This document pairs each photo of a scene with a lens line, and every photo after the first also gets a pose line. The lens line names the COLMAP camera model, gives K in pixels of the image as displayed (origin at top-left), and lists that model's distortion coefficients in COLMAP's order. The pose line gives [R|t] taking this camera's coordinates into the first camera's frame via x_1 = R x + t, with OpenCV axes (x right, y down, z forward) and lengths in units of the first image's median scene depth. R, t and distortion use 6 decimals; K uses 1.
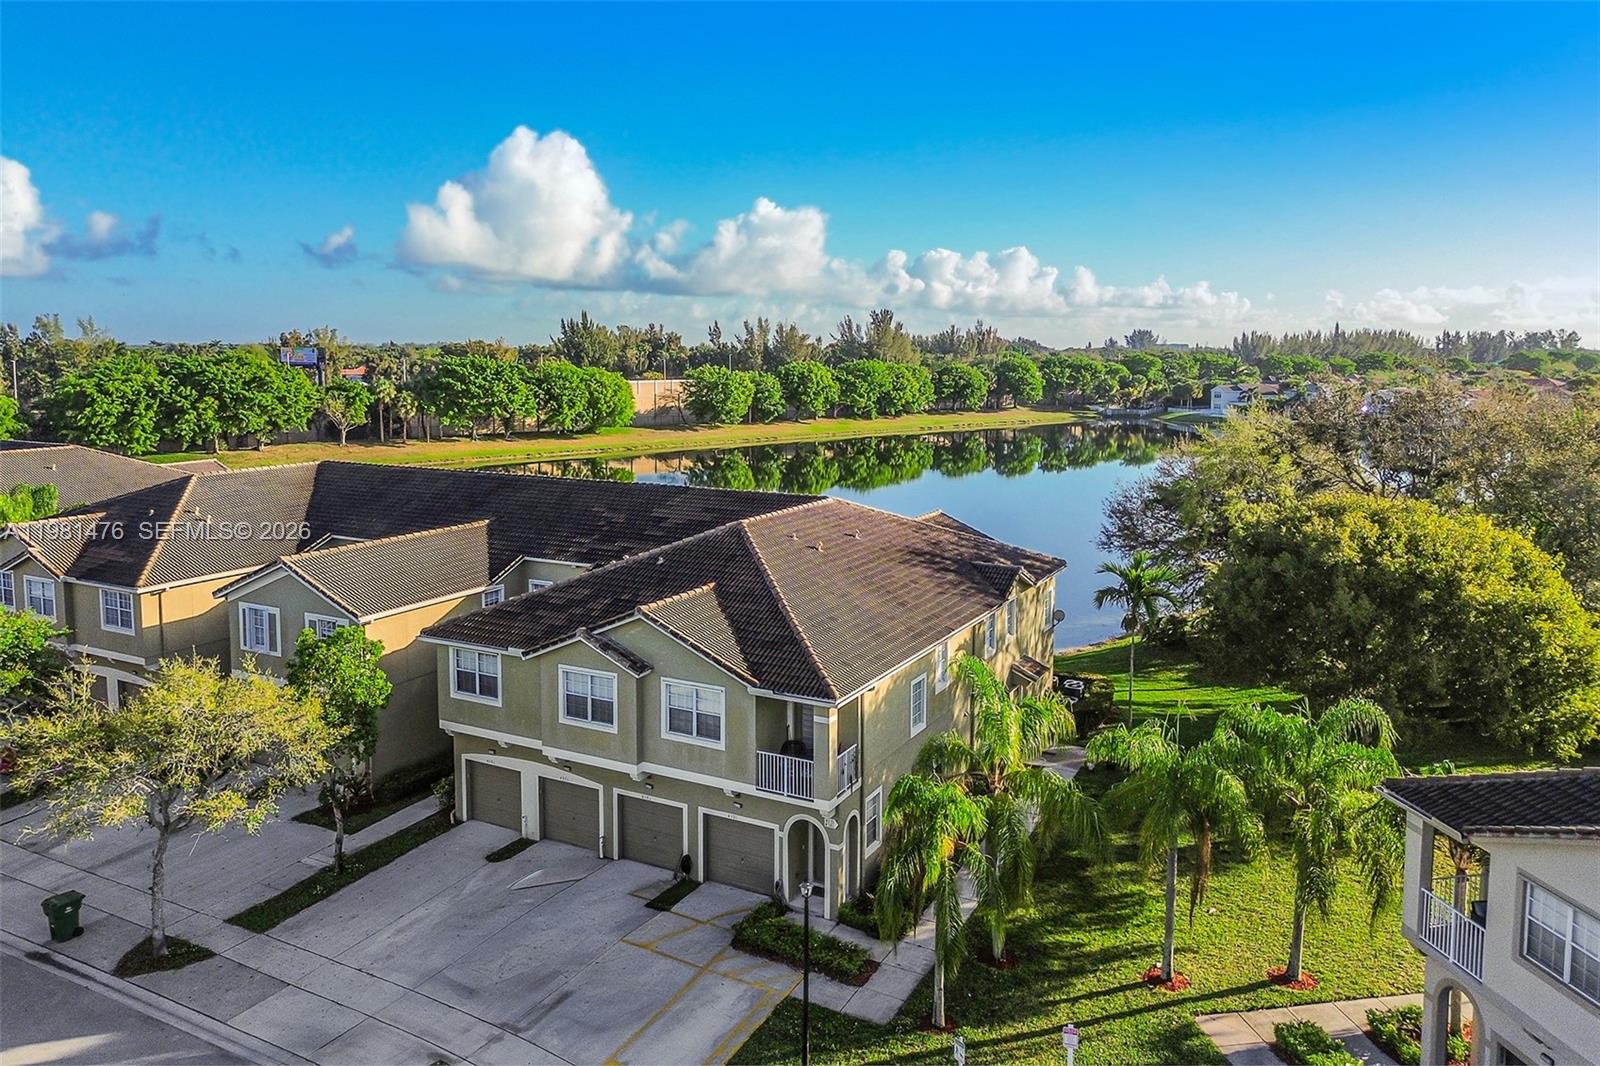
lens RADIAL K [[1109.6, 0, 798.5], [0, 1109.6, 438.1], [0, 0, 1]] dist [-0.003203, -0.005029]
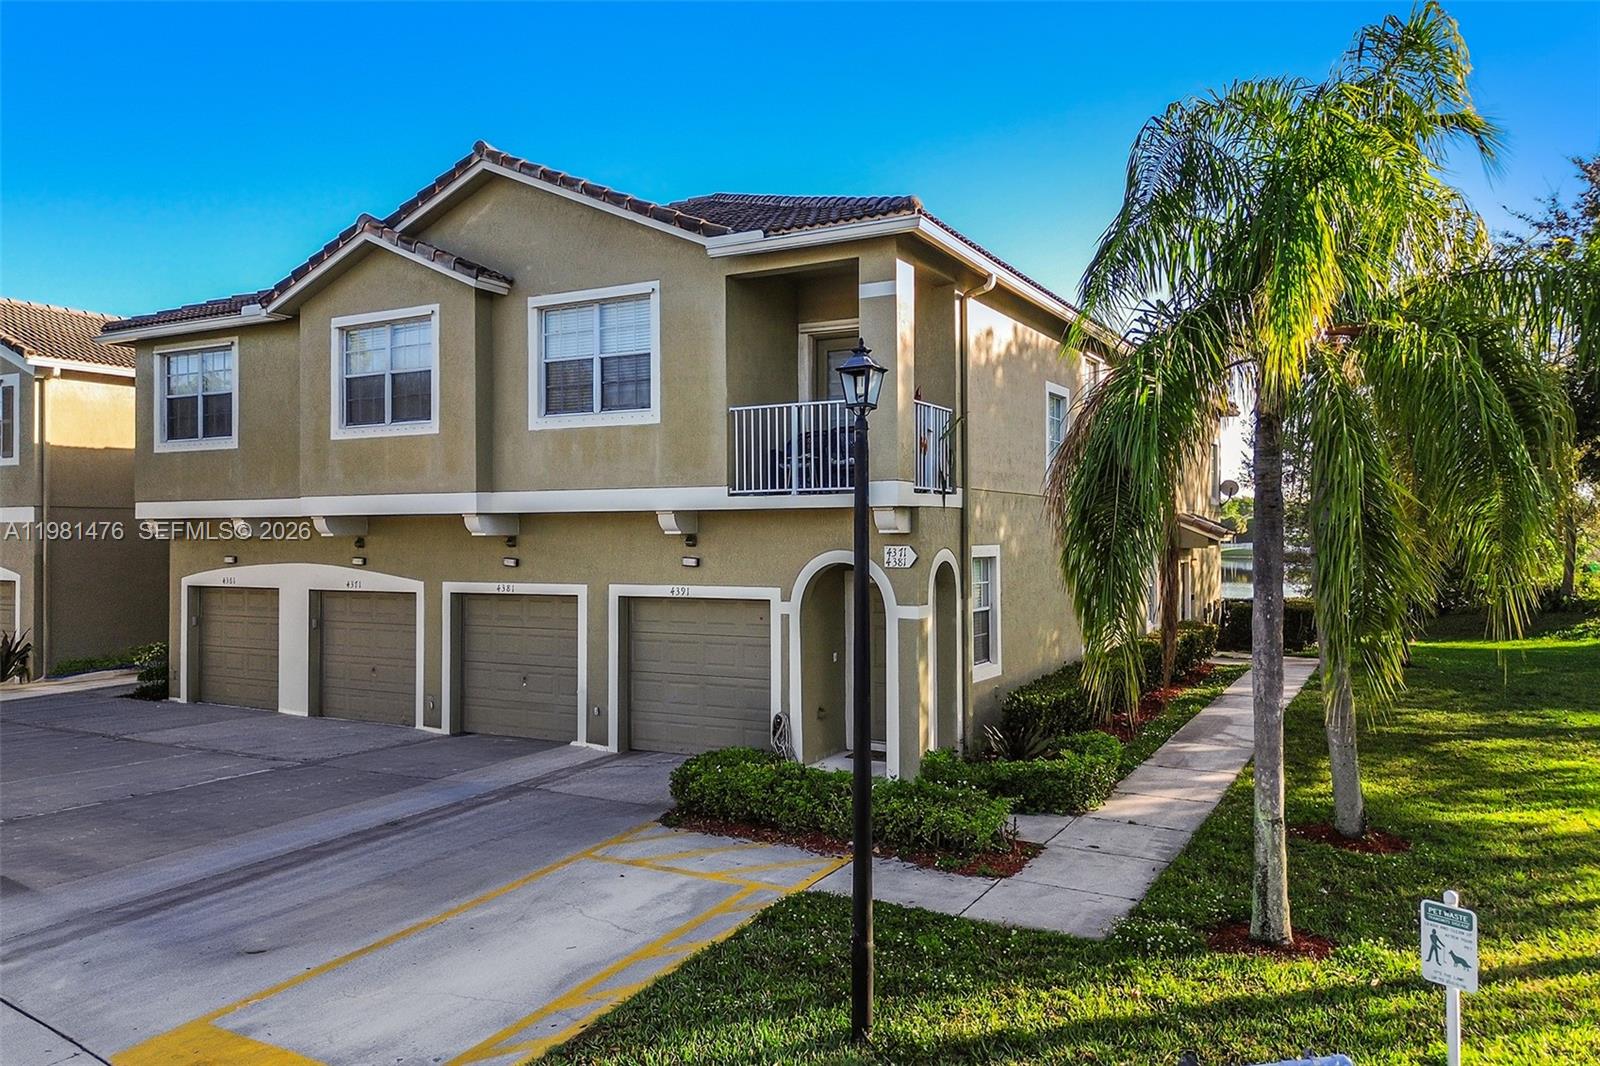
lens RADIAL K [[1124.7, 0, 800.0], [0, 1124.7, 533.0], [0, 0, 1]] dist [0.028092, -0.004006]
pose [[0.999884, -0.007720, -0.013166, -0.003533], [0.006778, 0.997509, -0.070214, 0.357091], [0.013675, 0.070117, 0.997445, 0.546135]]
